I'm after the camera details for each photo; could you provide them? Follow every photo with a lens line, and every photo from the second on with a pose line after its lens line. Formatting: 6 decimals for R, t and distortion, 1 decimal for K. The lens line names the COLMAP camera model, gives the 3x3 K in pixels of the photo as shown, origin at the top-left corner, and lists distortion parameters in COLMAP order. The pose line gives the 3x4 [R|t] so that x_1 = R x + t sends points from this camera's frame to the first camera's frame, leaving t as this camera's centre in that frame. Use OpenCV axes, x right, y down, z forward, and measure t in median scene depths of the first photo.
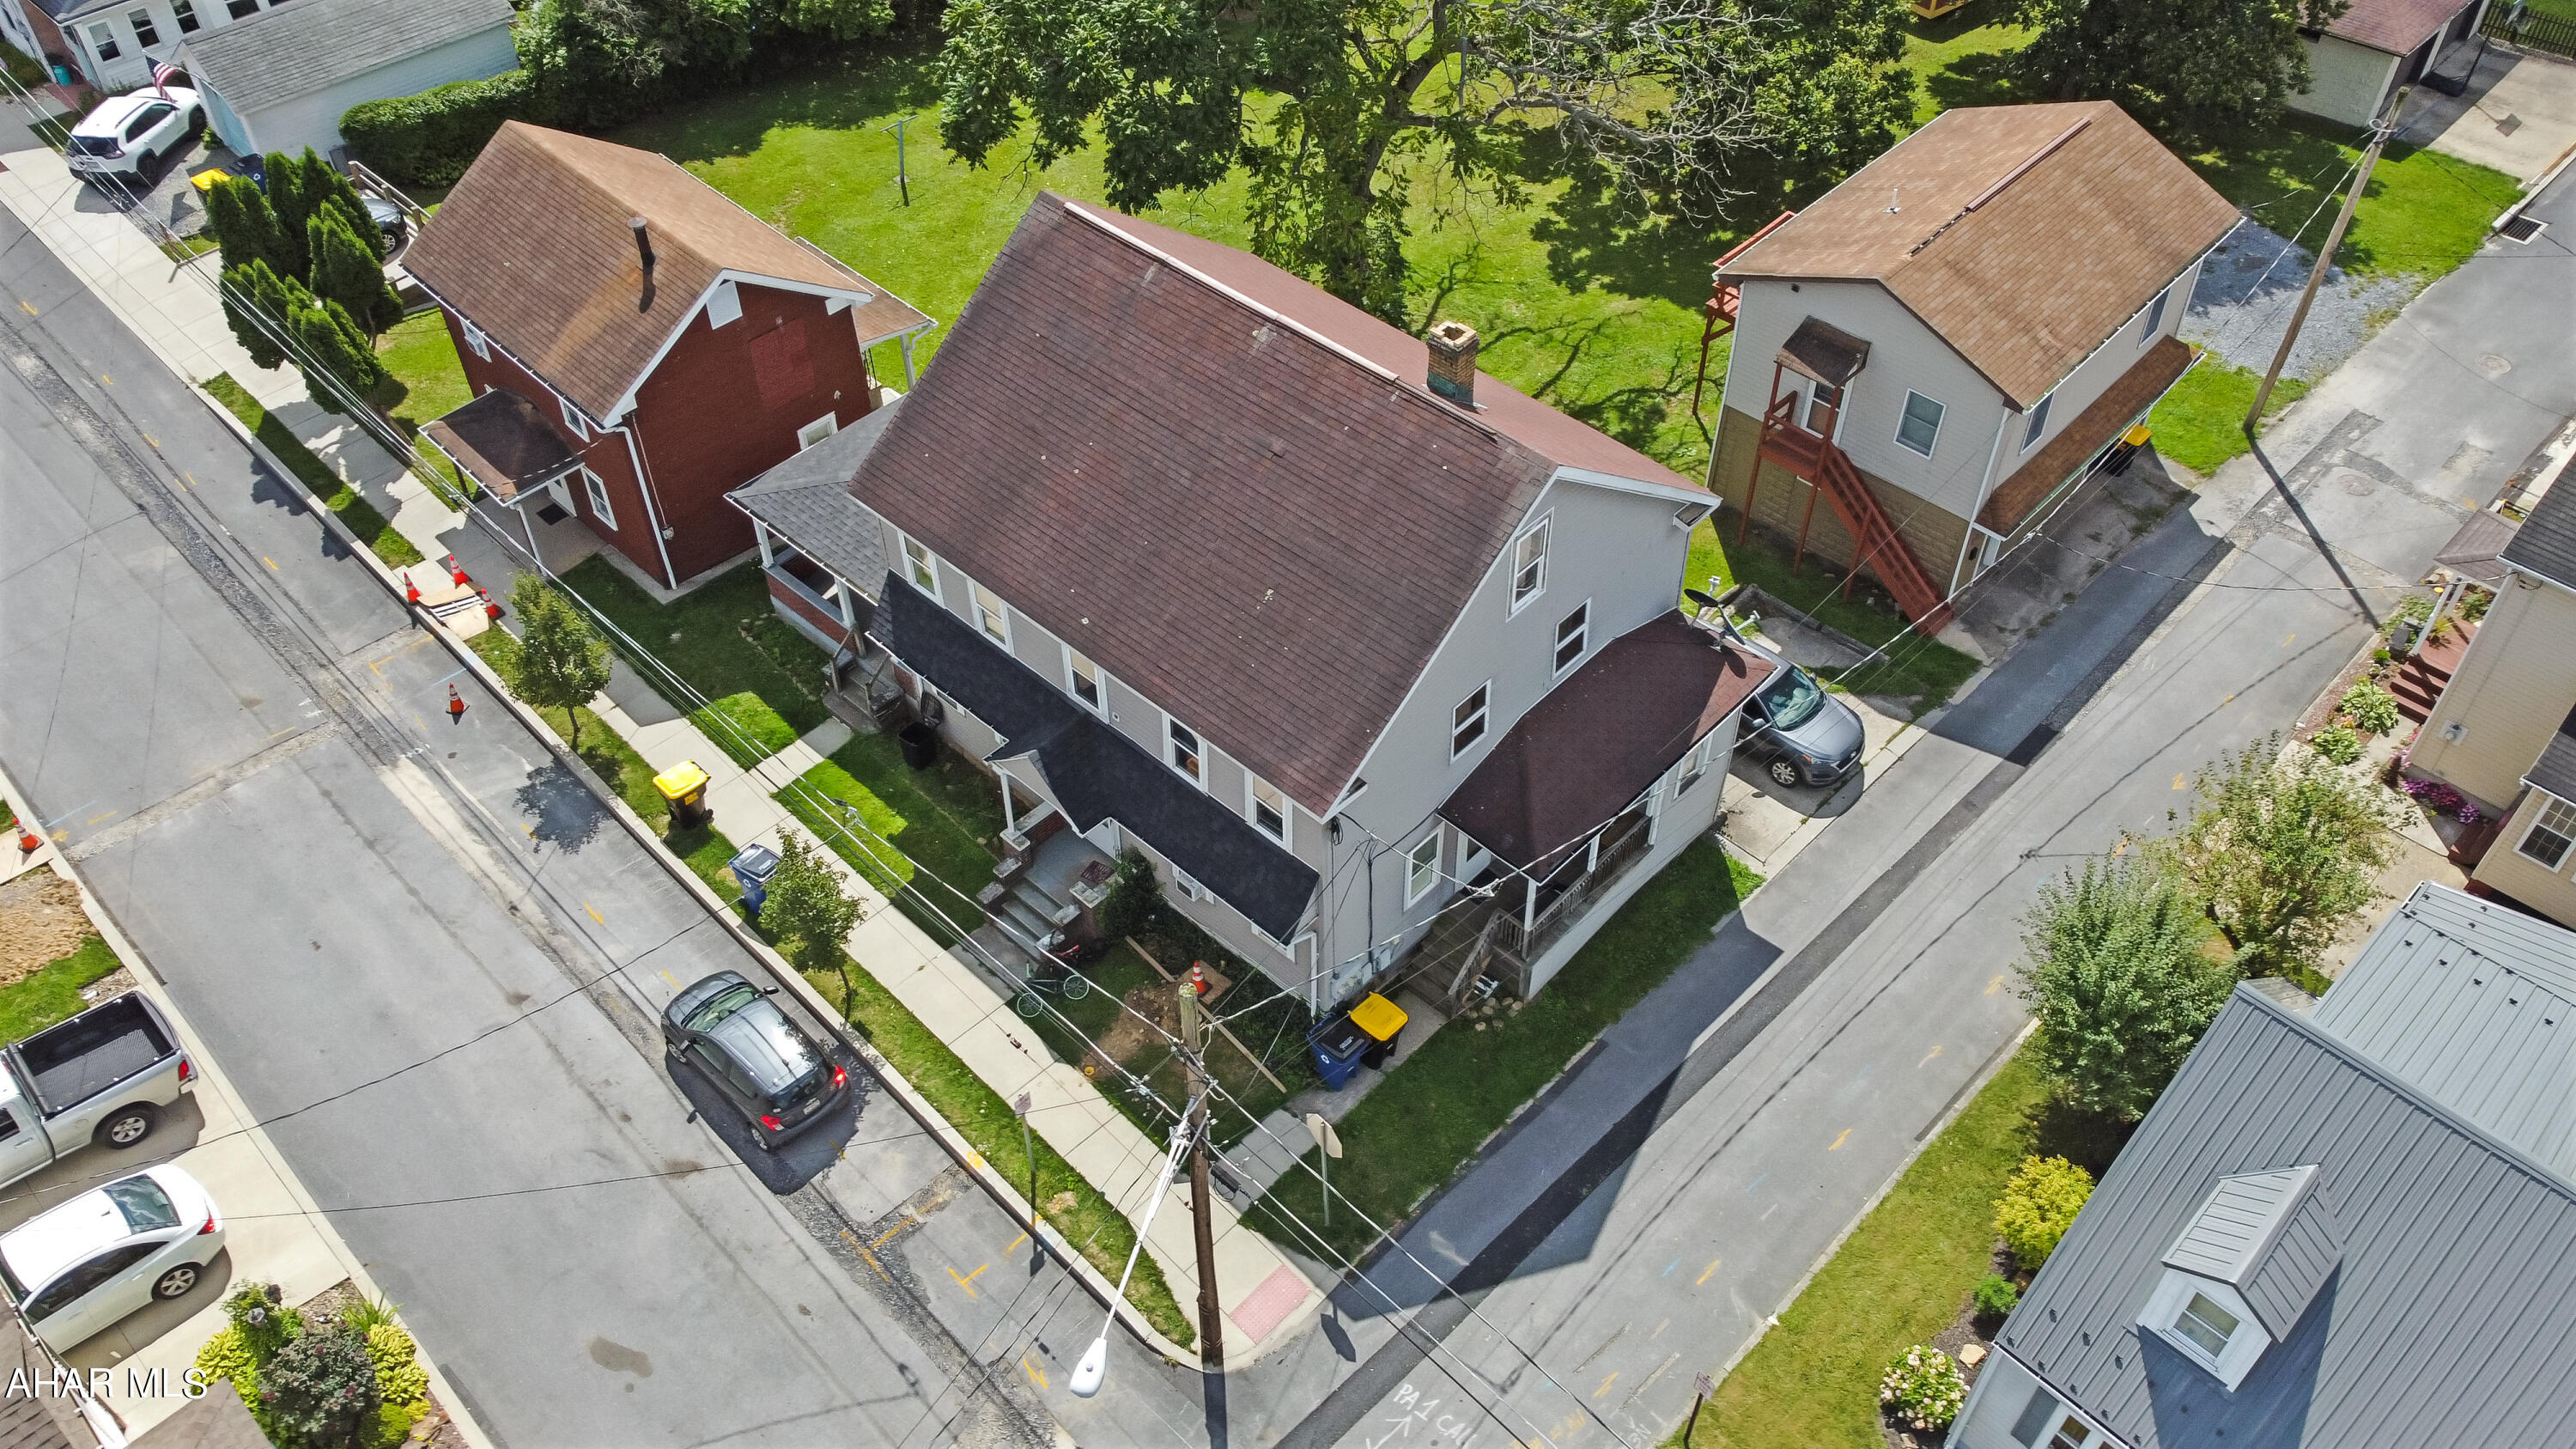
lens RADIAL K [[1950.0, 0, 1288.0], [0, 1950.0, 724.5], [0, 0, 1]] dist [-0.003150, 0.000627]
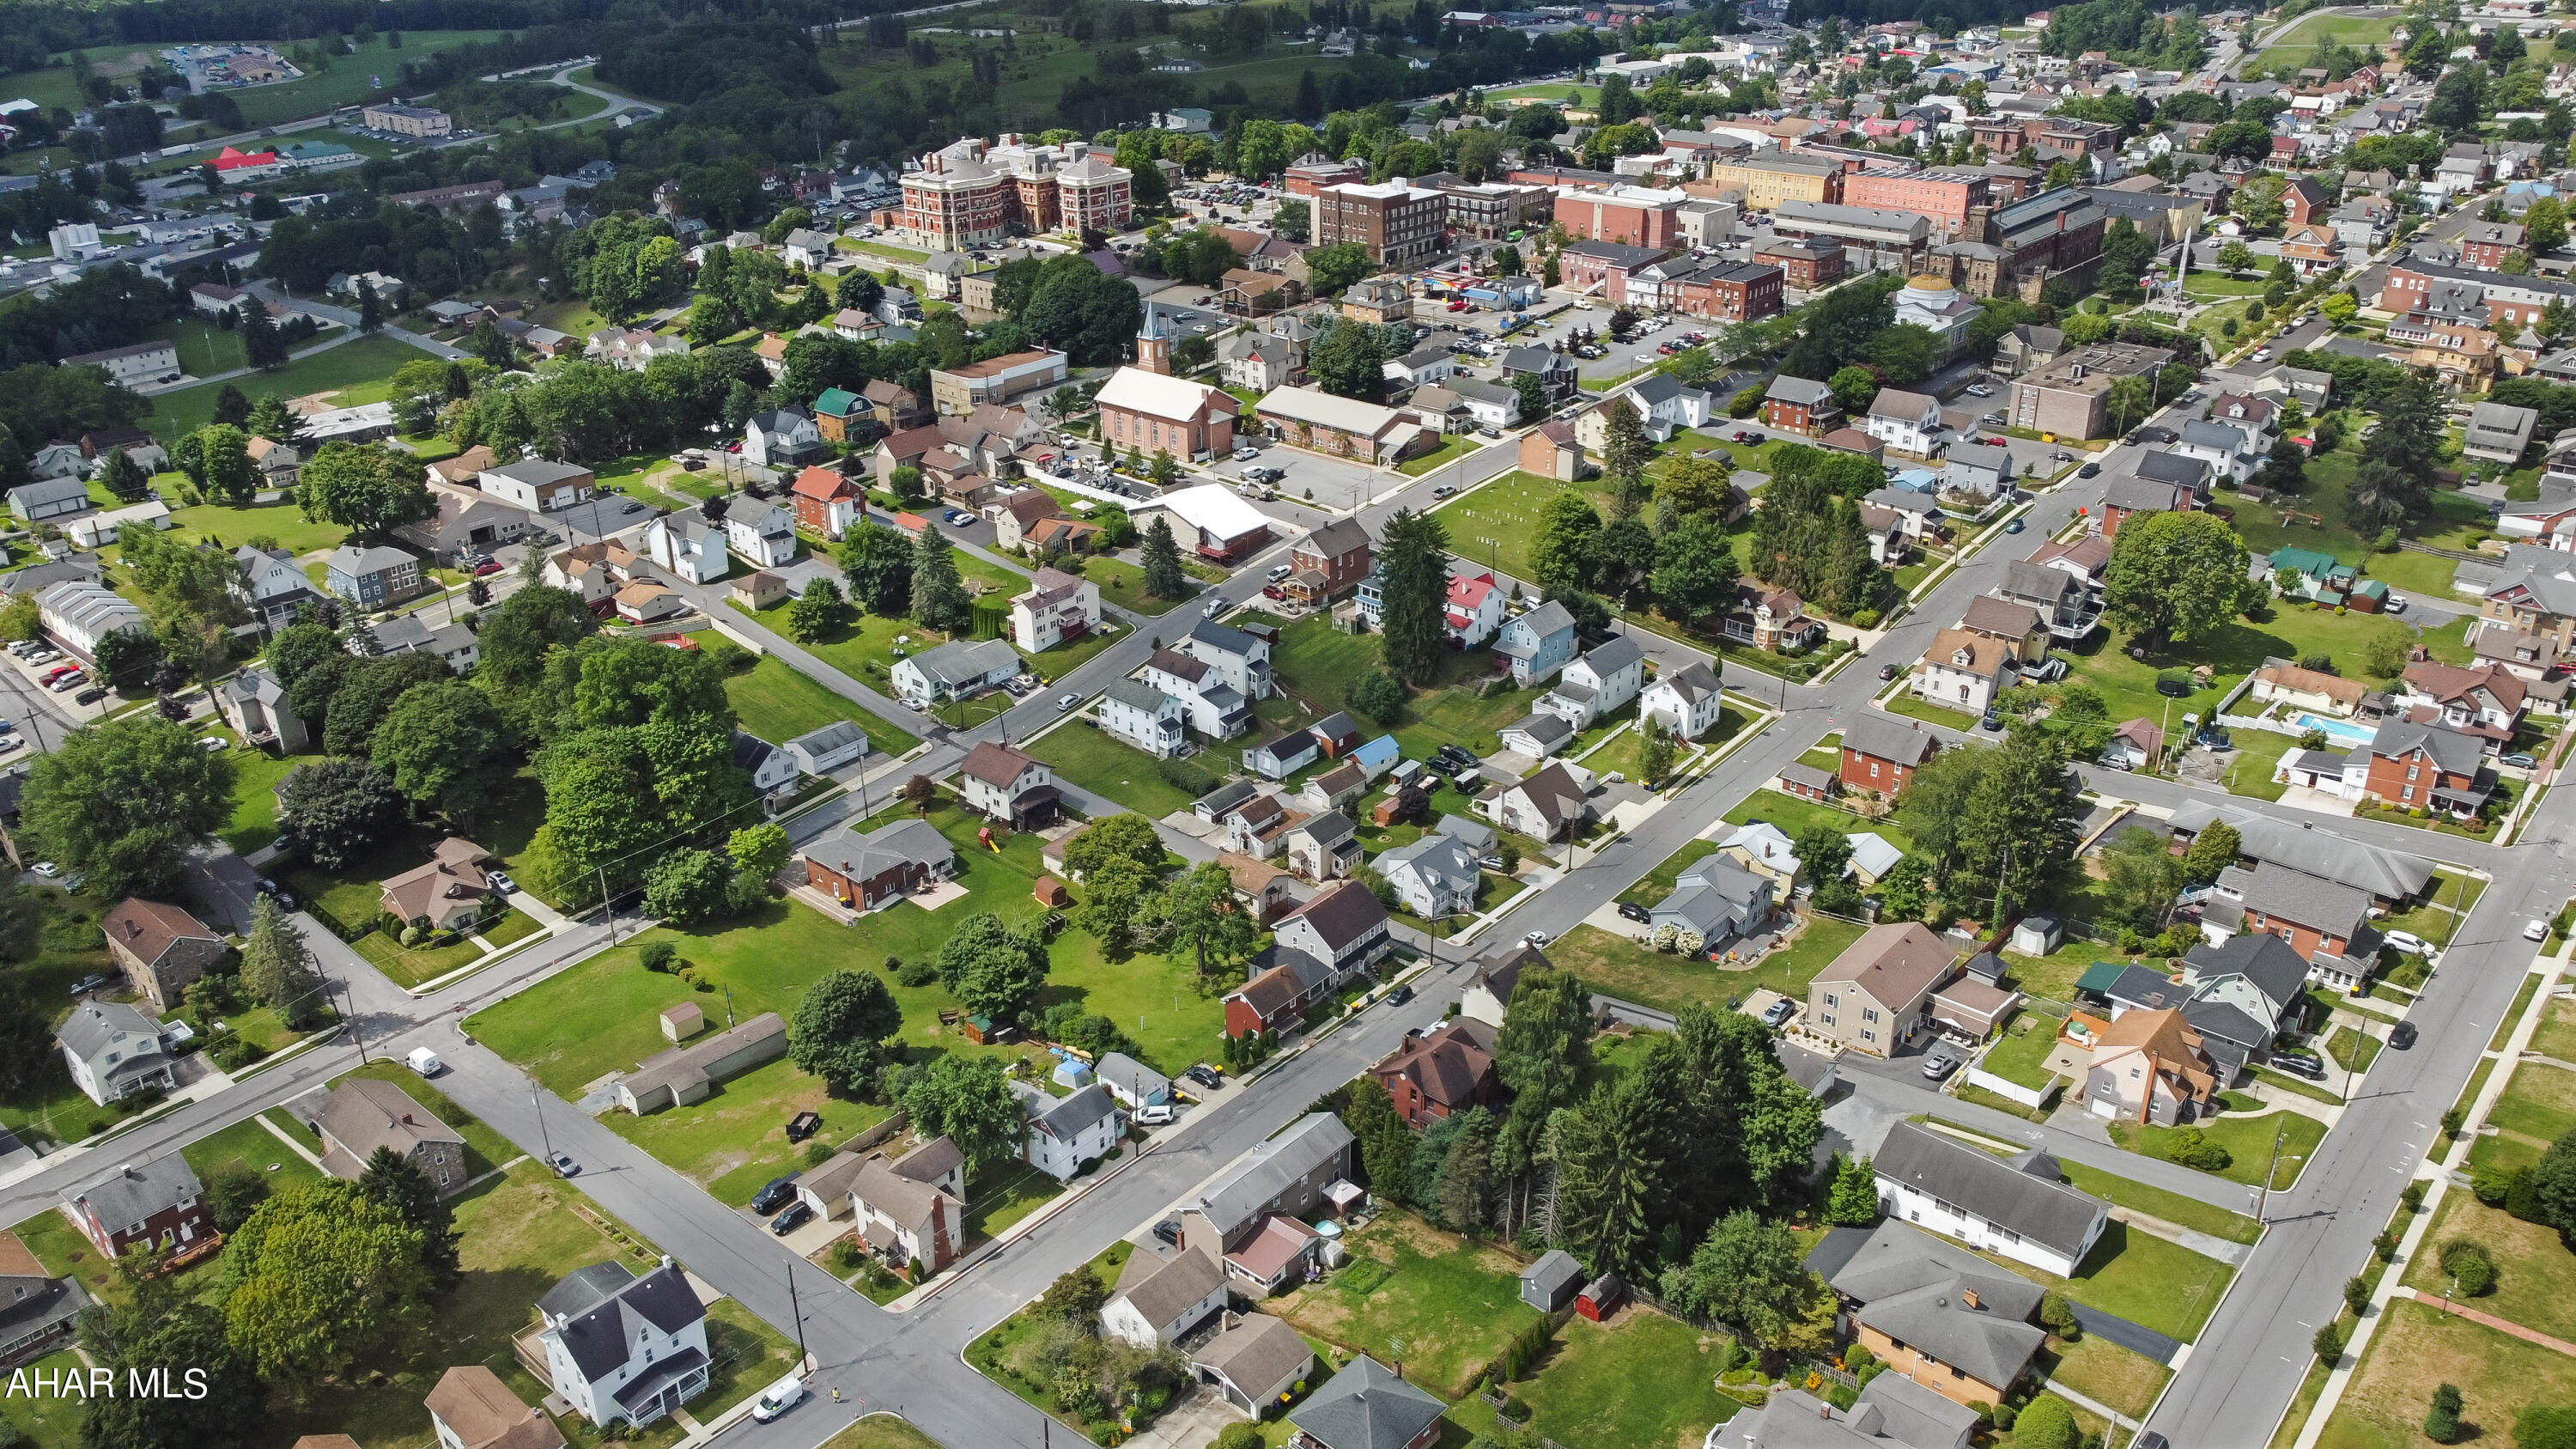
lens RADIAL K [[1950.0, 0, 1288.0], [0, 1950.0, 724.5], [0, 0, 1]] dist [-0.003150, 0.000627]
pose [[-0.066863, -0.410003, 0.909630, -5.753825], [0.722241, 0.609115, 0.327639, -2.791368], [-0.688402, 0.678879, 0.255393, -1.135042]]
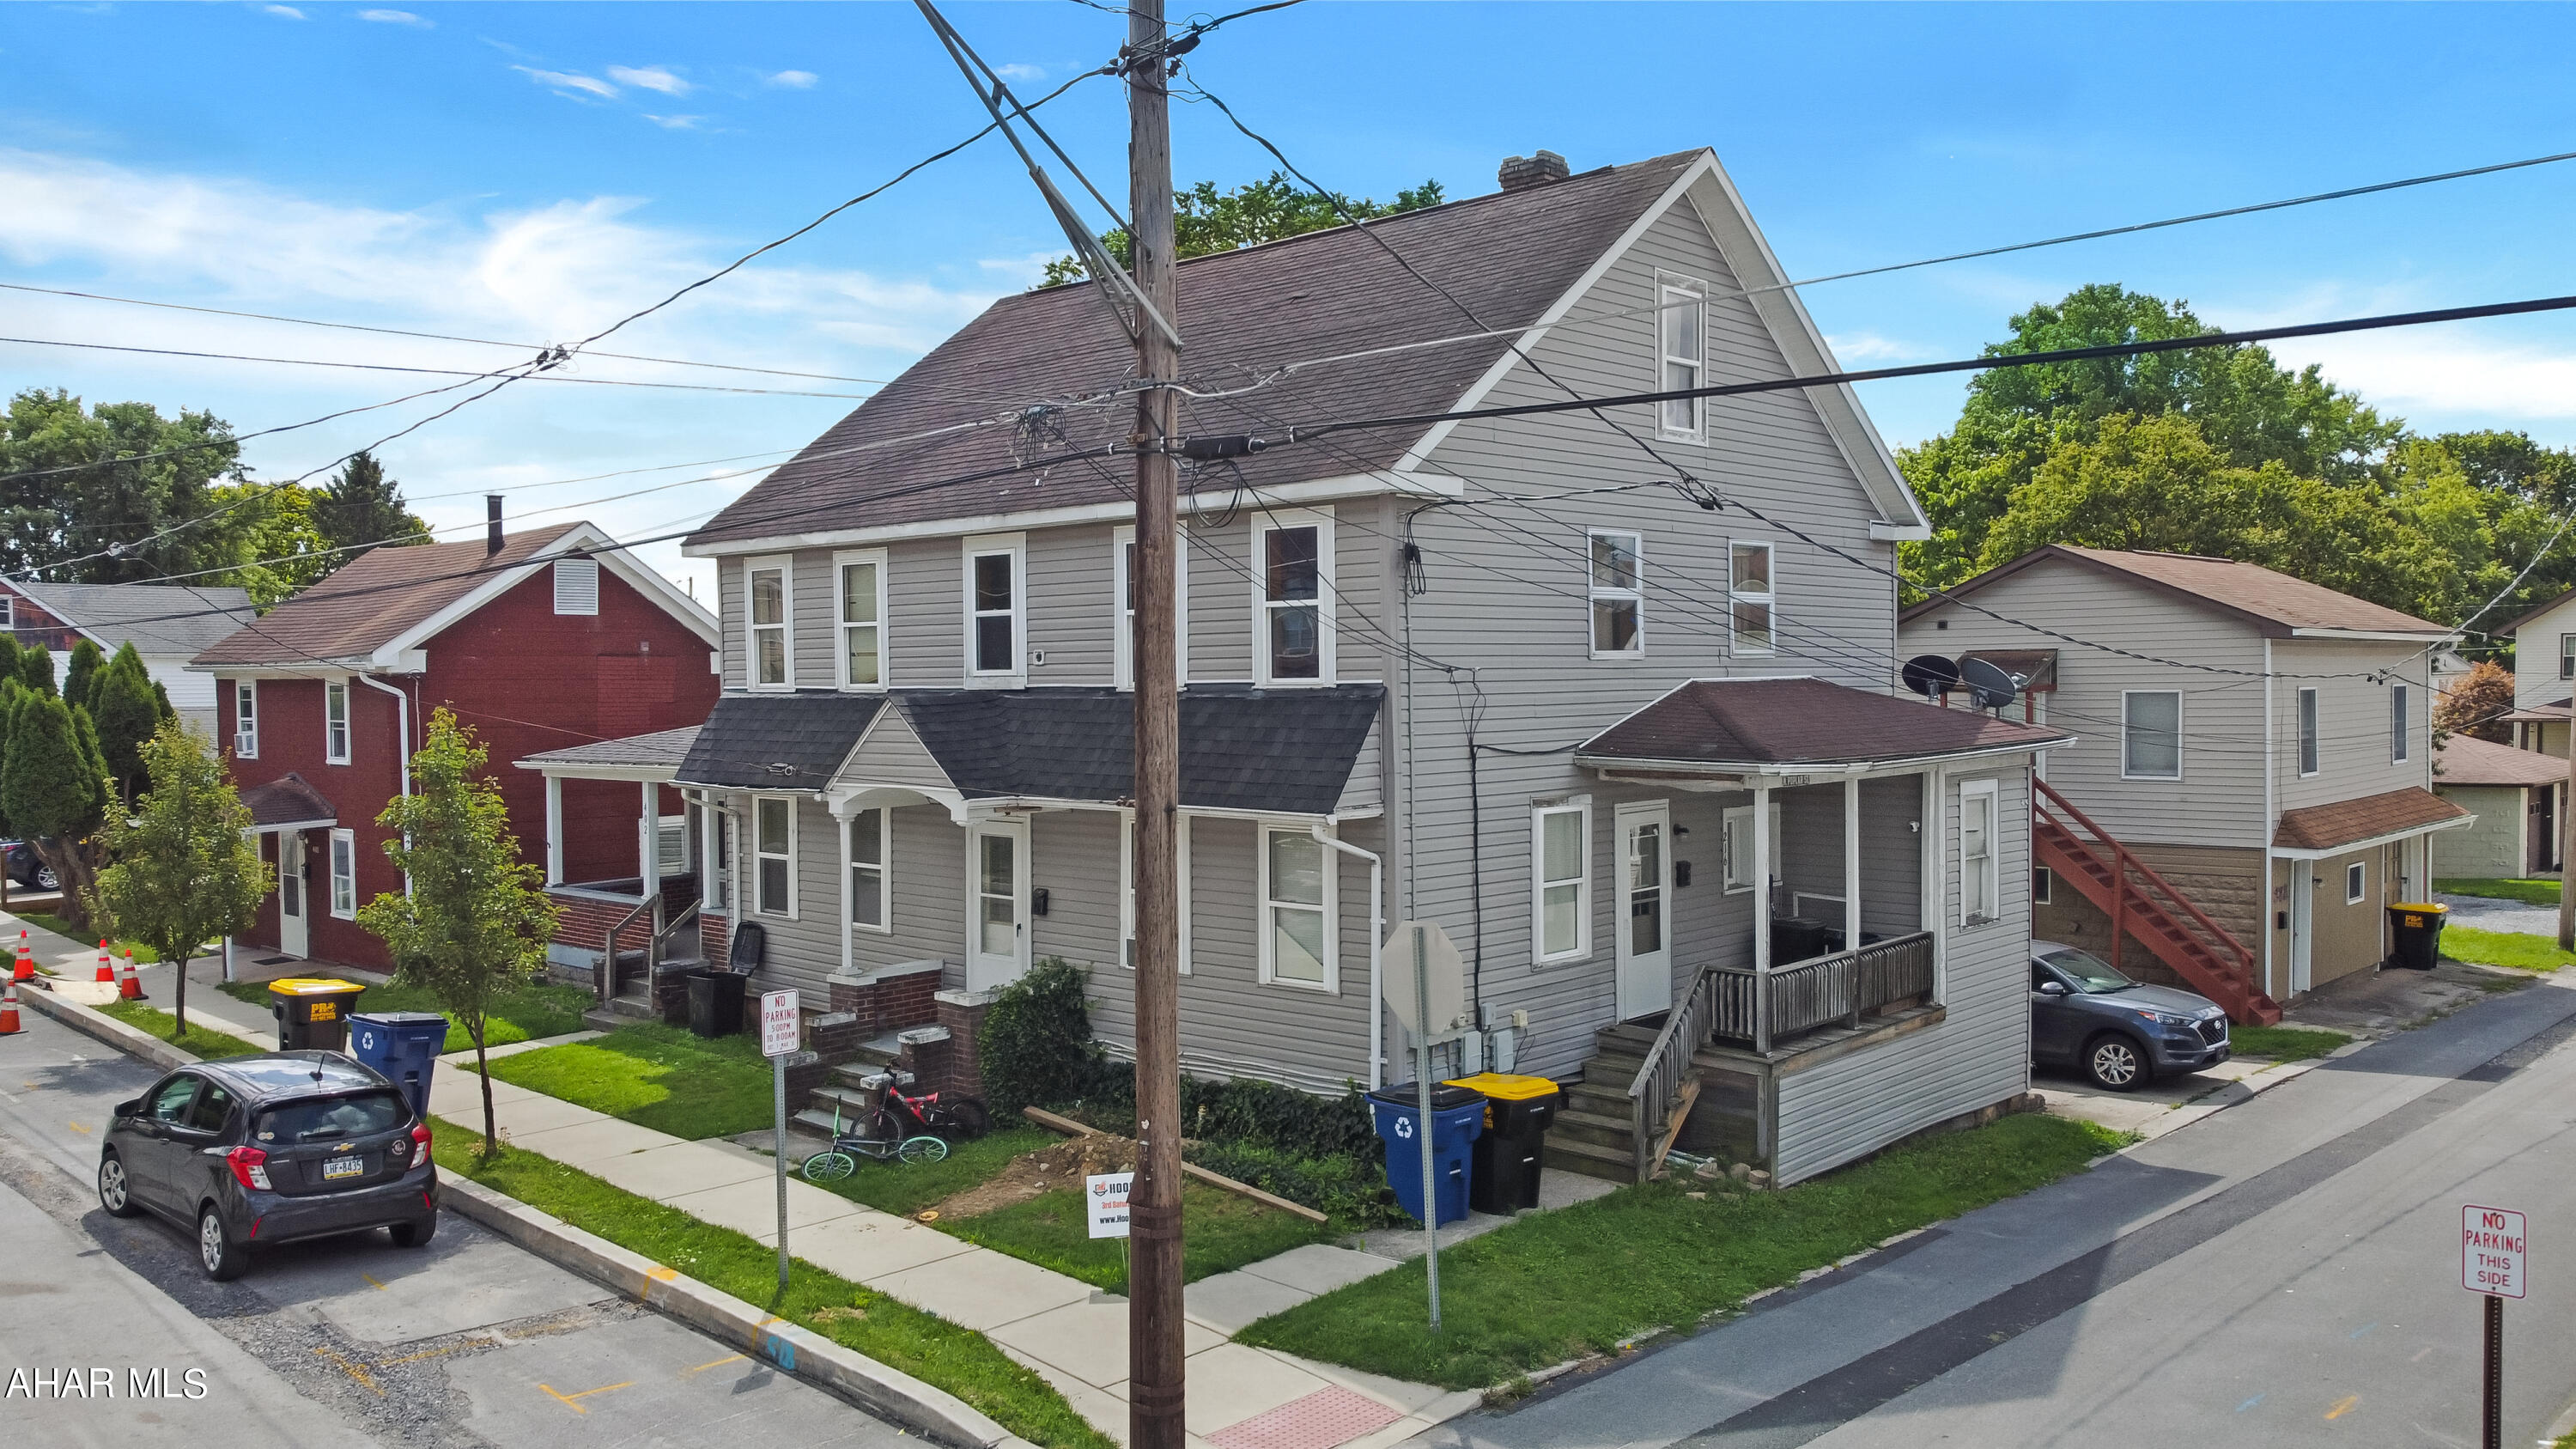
lens RADIAL K [[1966.2, 0, 1257.4], [0, 1966.2, 721.6], [0, 0, 1]] dist [0.003241, 0.000531]
pose [[0.999994, 0.002502, -0.002370, -0.015667], [-0.003446, 0.721710, -0.692187, 0.395914], [-0.000021, 0.692191, 0.721714, 0.500930]]
